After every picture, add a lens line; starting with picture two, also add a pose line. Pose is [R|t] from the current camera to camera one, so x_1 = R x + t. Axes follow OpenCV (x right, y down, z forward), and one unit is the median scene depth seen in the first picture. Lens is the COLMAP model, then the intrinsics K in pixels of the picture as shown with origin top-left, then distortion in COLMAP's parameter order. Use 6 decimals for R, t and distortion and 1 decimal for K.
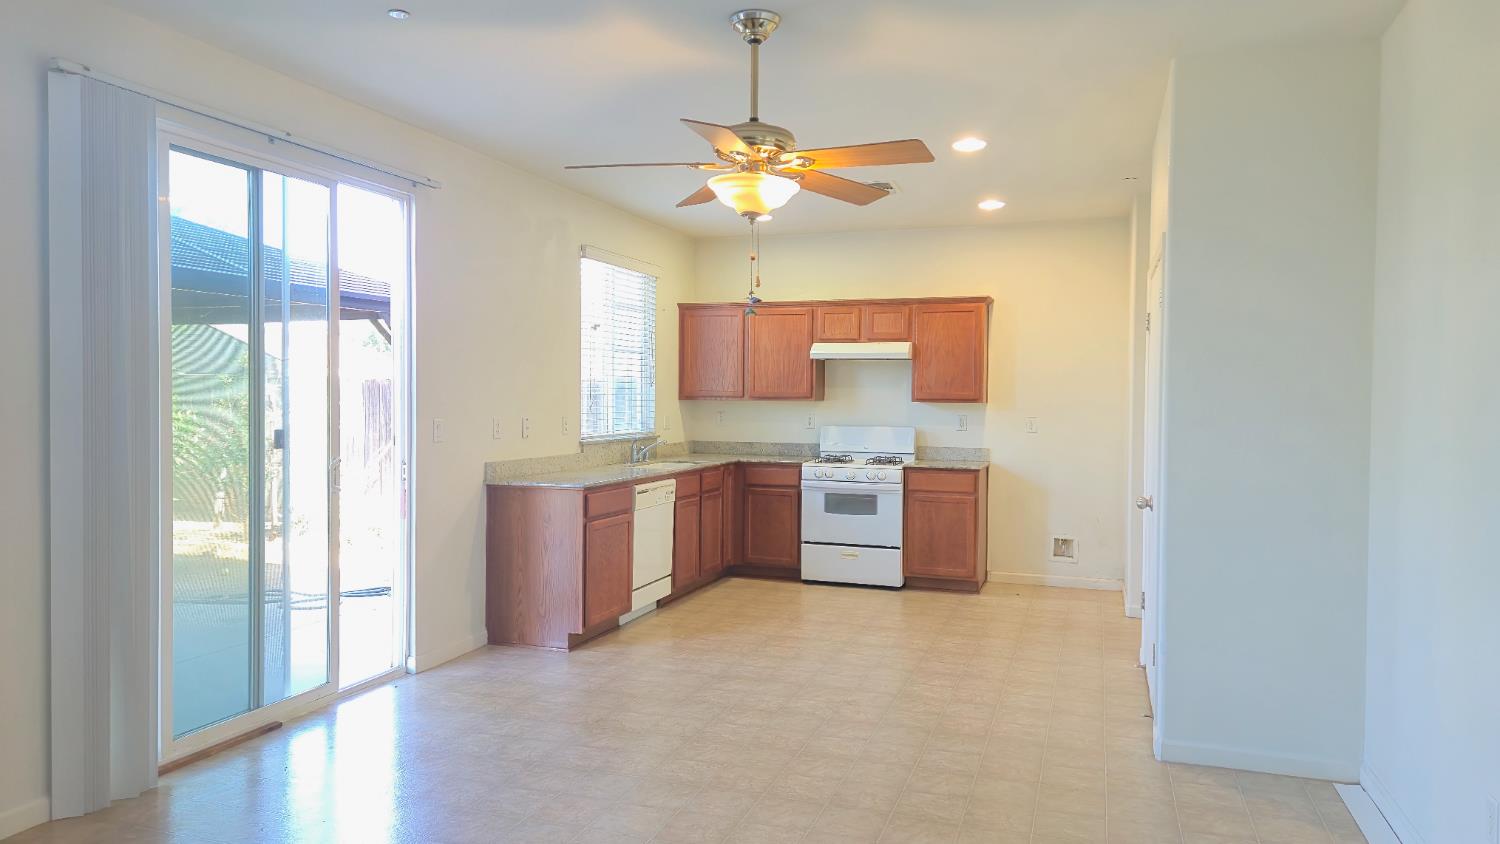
lens RADIAL K [[1021.6, 0, 754.7], [0, 1021.6, 423.9], [0, 0, 1]] dist [0.090773, -0.085201]
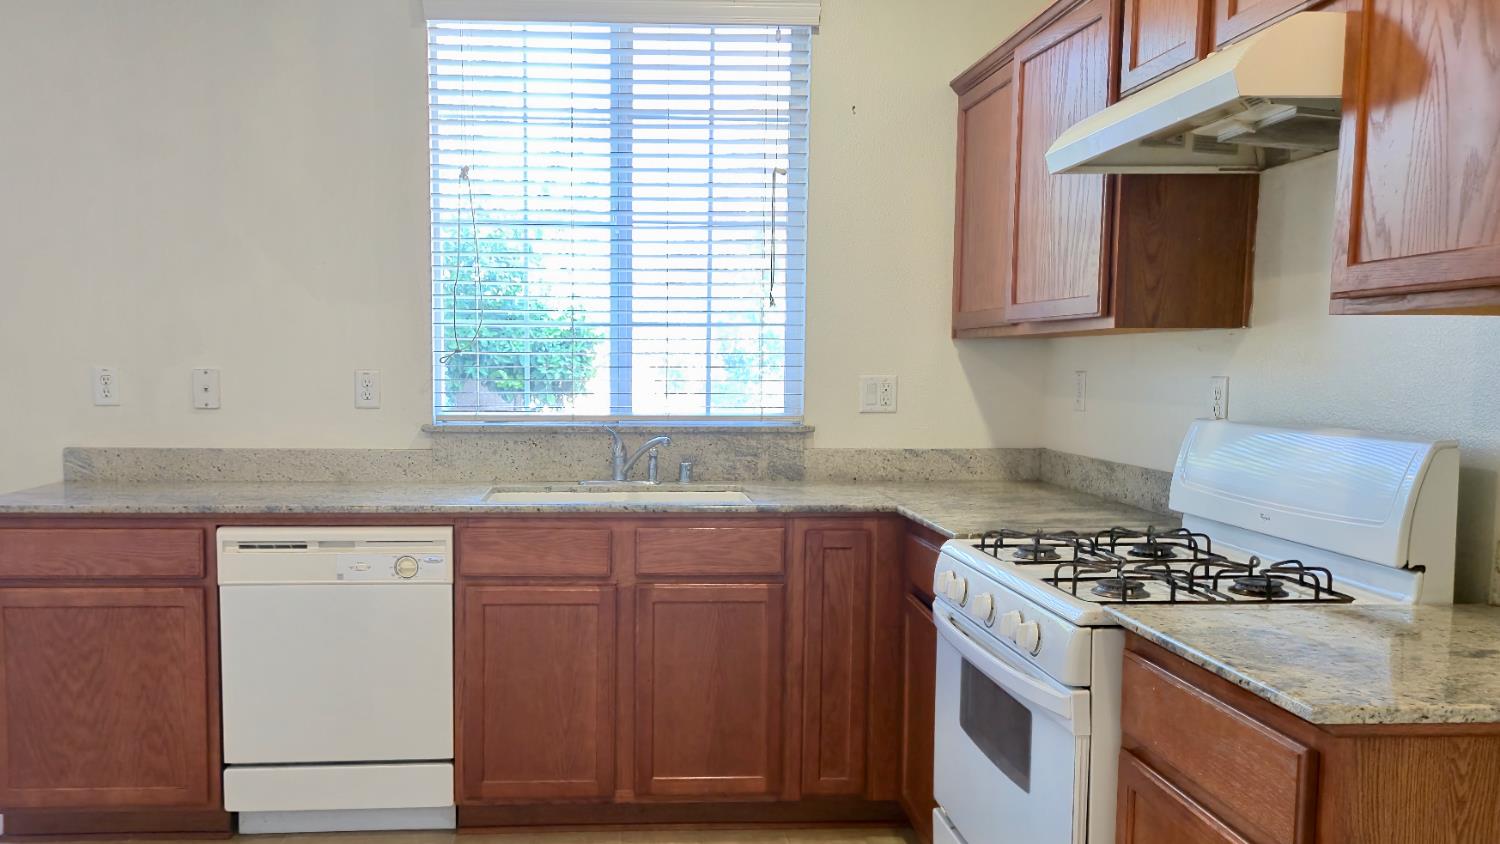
lens RADIAL K [[1166.1, 0, 654.3], [0, 1166.1, 467.7], [0, 0, 1]] dist [0.049426, -0.000708]
pose [[0.361920, 0.075600, -0.929139, 0.326721], [-0.026752, 0.997138, 0.070713, -0.003655], [0.931825, -0.000736, 0.362907, 0.798691]]
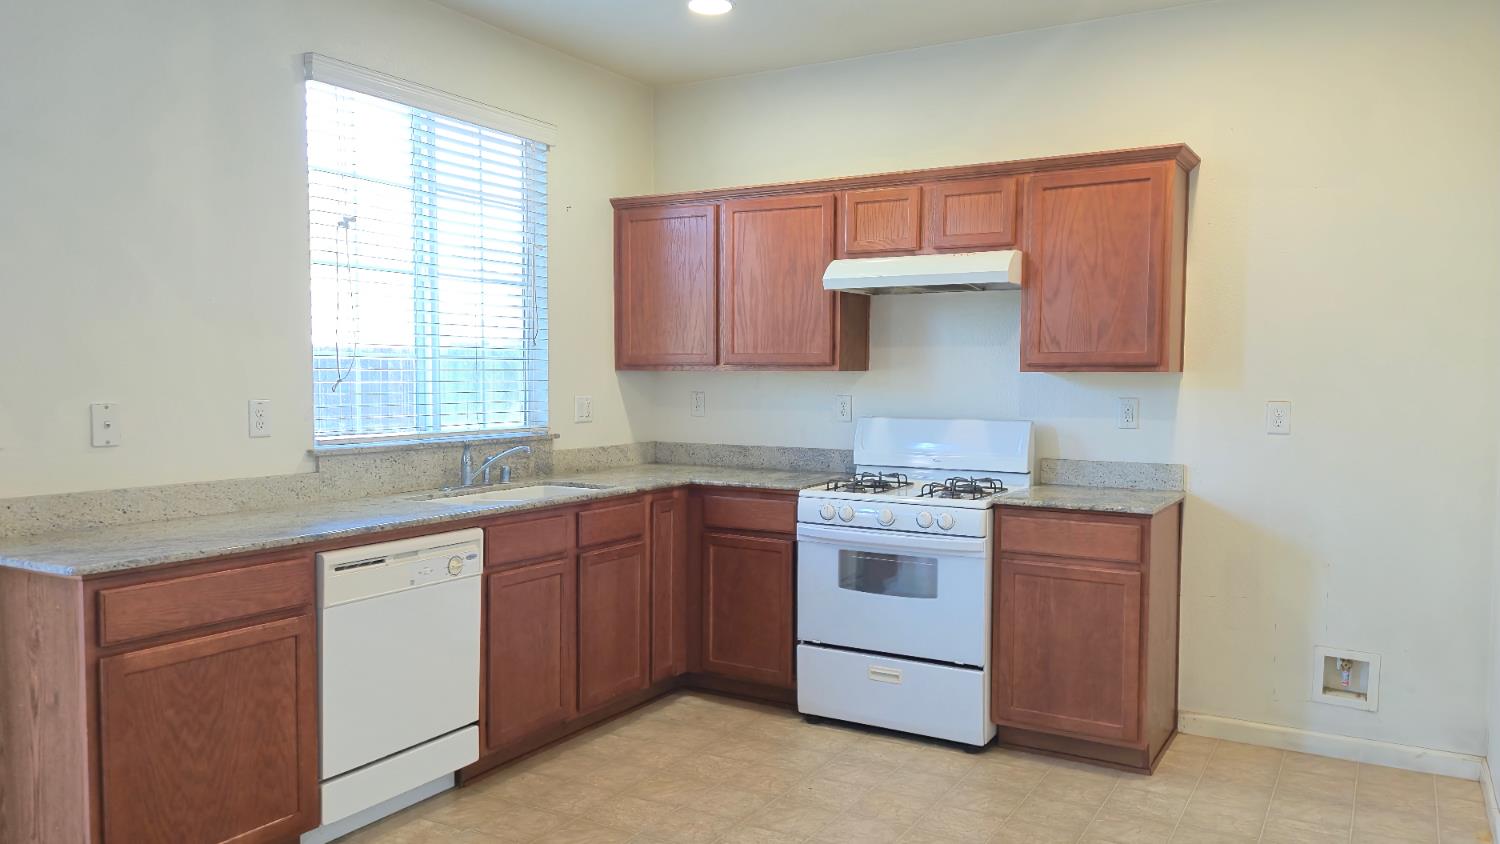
lens RADIAL K [[1097.9, 0, 760.9], [0, 1097.9, 441.1], [0, 0, 1]] dist [0.040530, -0.003118]
pose [[0.980828, 0.007787, -0.194717, 0.135254], [-0.001531, 0.999478, 0.032260, -0.004482], [0.194867, -0.031344, 0.980329, 0.451067]]
